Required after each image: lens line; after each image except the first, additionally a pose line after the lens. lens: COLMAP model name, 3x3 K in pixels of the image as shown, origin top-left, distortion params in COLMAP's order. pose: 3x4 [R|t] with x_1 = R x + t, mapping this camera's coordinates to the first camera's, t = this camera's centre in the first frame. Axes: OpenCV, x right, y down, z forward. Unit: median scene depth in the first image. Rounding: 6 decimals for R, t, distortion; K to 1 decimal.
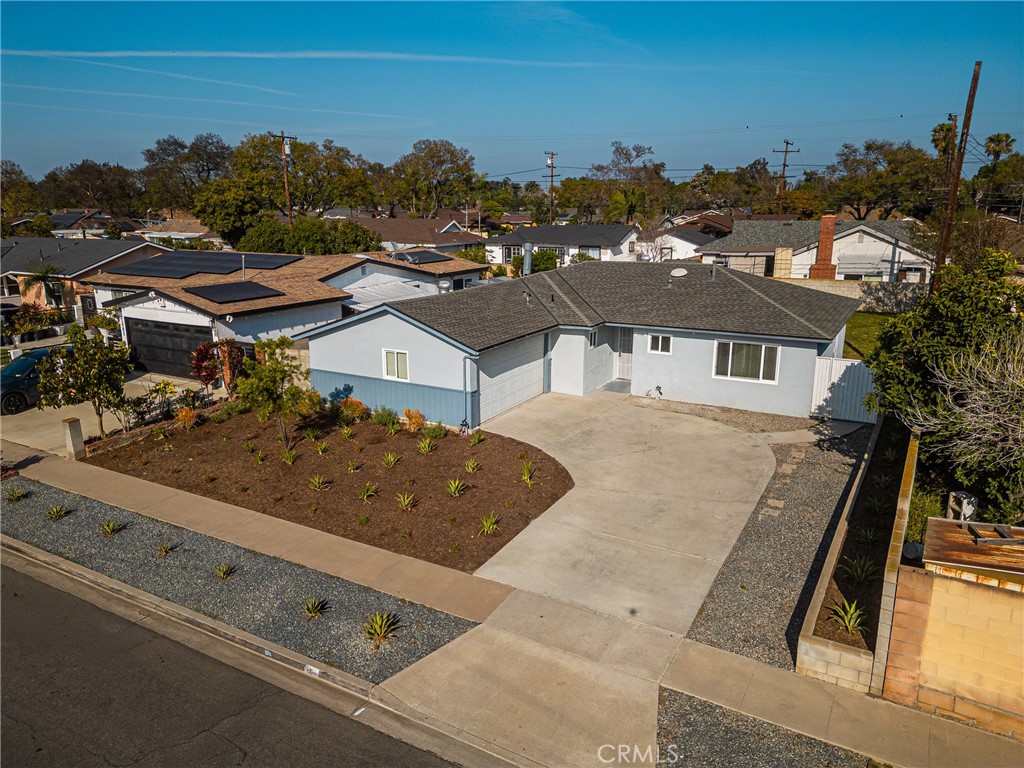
lens RADIAL K [[717.2, 0, 512.0], [0, 717.2, 384.0], [0, 0, 1]] dist [0.067054, -0.060903]
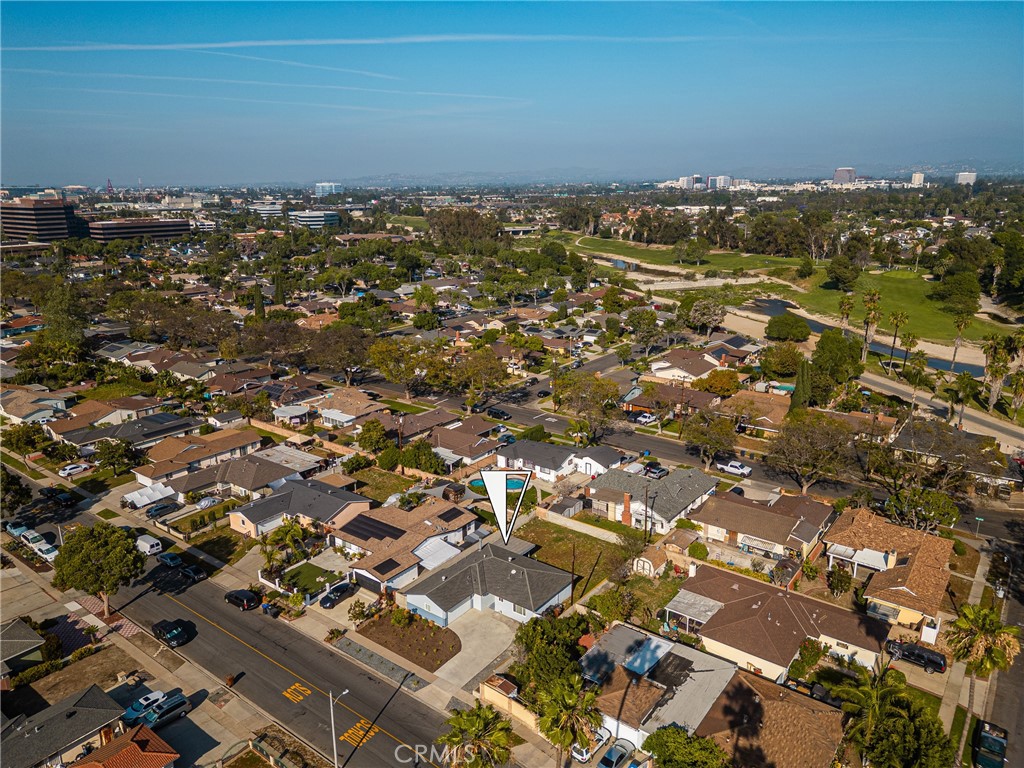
lens RADIAL K [[717.2, 0, 512.0], [0, 717.2, 384.0], [0, 0, 1]] dist [0.067054, -0.060903]
pose [[0.991210, 0.032328, -0.128288, 0.870006], [-0.029003, 0.999195, 0.027703, -1.562538], [0.129080, -0.023739, 0.991350, -3.233205]]
